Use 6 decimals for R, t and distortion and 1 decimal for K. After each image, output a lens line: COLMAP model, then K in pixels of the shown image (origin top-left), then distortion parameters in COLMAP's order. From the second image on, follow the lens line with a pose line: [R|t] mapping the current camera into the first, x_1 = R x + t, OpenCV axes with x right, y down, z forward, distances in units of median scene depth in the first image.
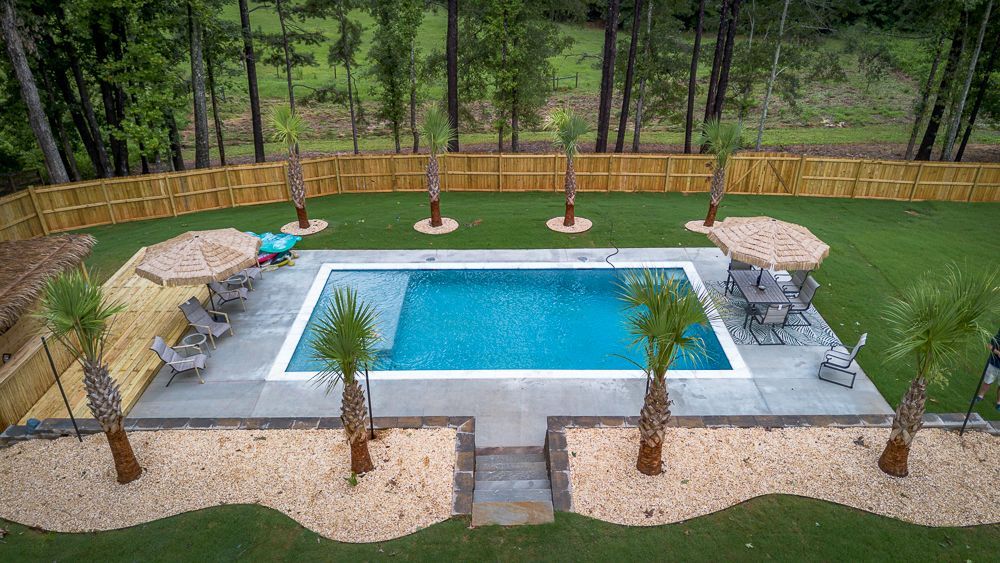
lens RADIAL K [[704.6, 0, 501.6], [0, 704.6, 283.3], [0, 0, 1]] dist [0.076798, -0.086358]
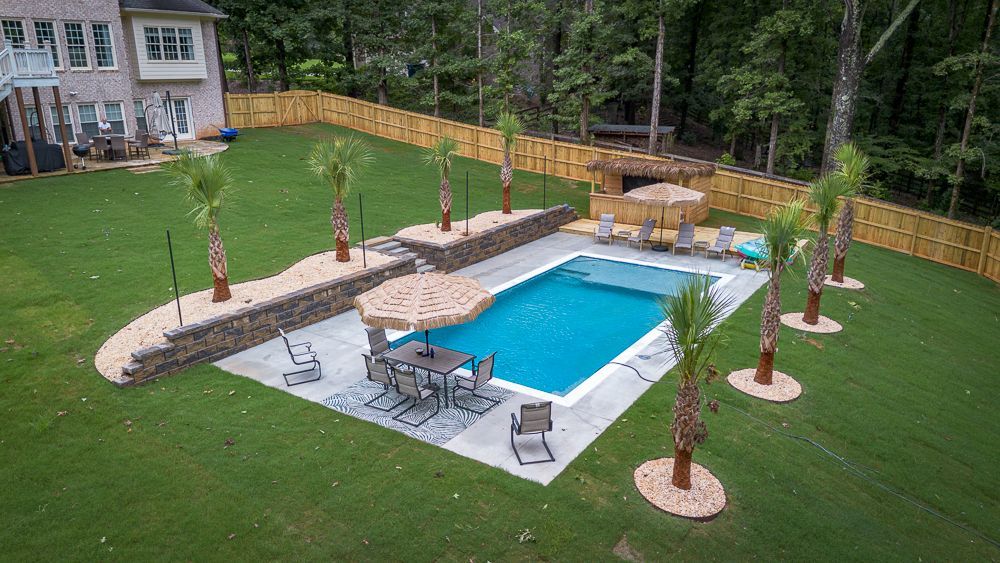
lens RADIAL K [[704.6, 0, 501.6], [0, 704.6, 283.3], [0, 0, 1]] dist [0.076798, -0.086358]
pose [[-0.561463, 0.255539, -0.787058, 0.788375], [-0.389578, 0.757499, 0.523855, -0.438600], [0.730061, 0.600745, -0.325755, 1.081200]]
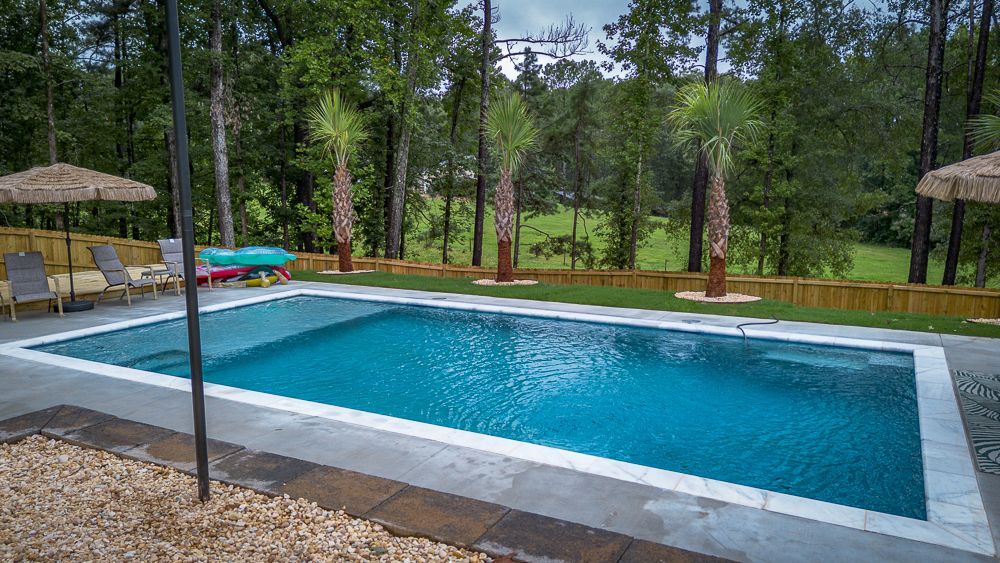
lens RADIAL K [[704.6, 0, 501.6], [0, 704.6, 283.3], [0, 0, 1]] dist [0.076798, -0.086358]
pose [[0.876584, 0.069123, -0.476258, 0.233806], [-0.231202, 0.928432, -0.290791, 0.117503], [0.422073, 0.365015, 0.829831, 0.509525]]
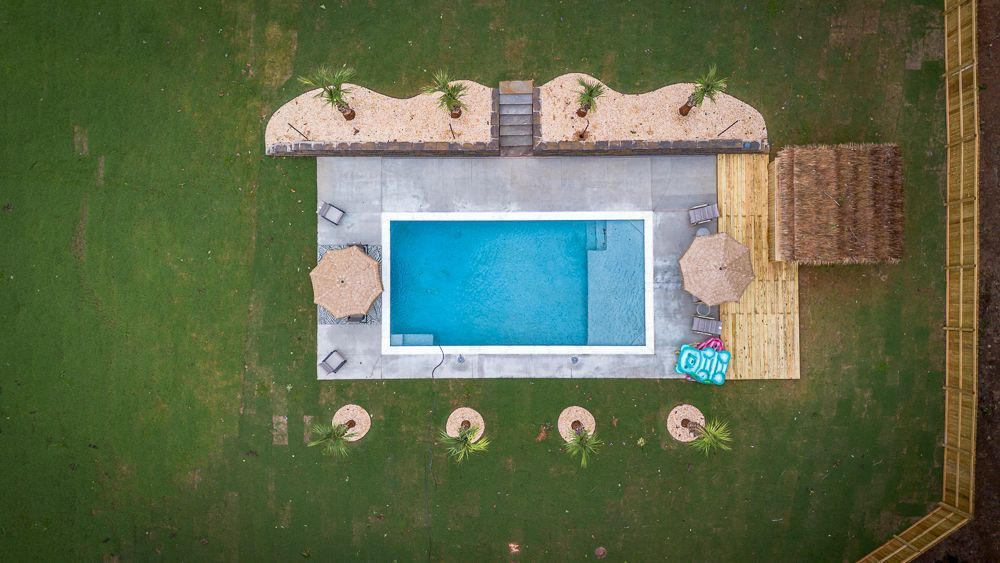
lens RADIAL K [[704.6, 0, 501.6], [0, 704.6, 283.3], [0, 0, 1]] dist [0.076798, -0.086358]
pose [[-0.999905, 0.004957, 0.012823, 0.019740], [0.009065, -0.463513, 0.886044, -1.145795], [0.010336, 0.886076, 0.463424, 0.248403]]
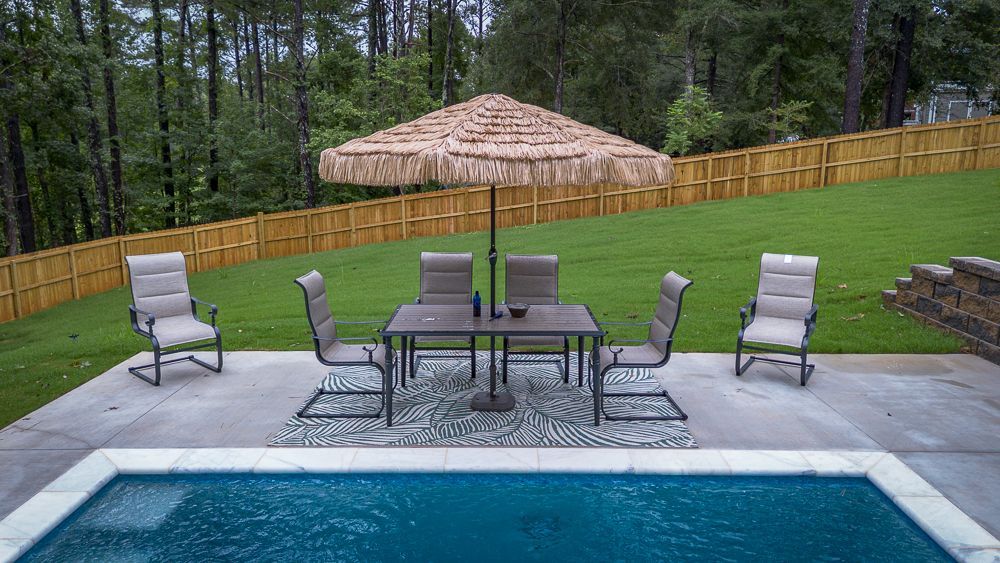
lens RADIAL K [[704.6, 0, 501.6], [0, 704.6, 283.3], [0, 0, 1]] dist [0.076798, -0.086358]
pose [[0.006347, -0.184560, 0.982801, 0.035357], [0.481360, 0.862024, 0.158770, -0.050987], [-0.876500, 0.472073, 0.094311, 0.811799]]
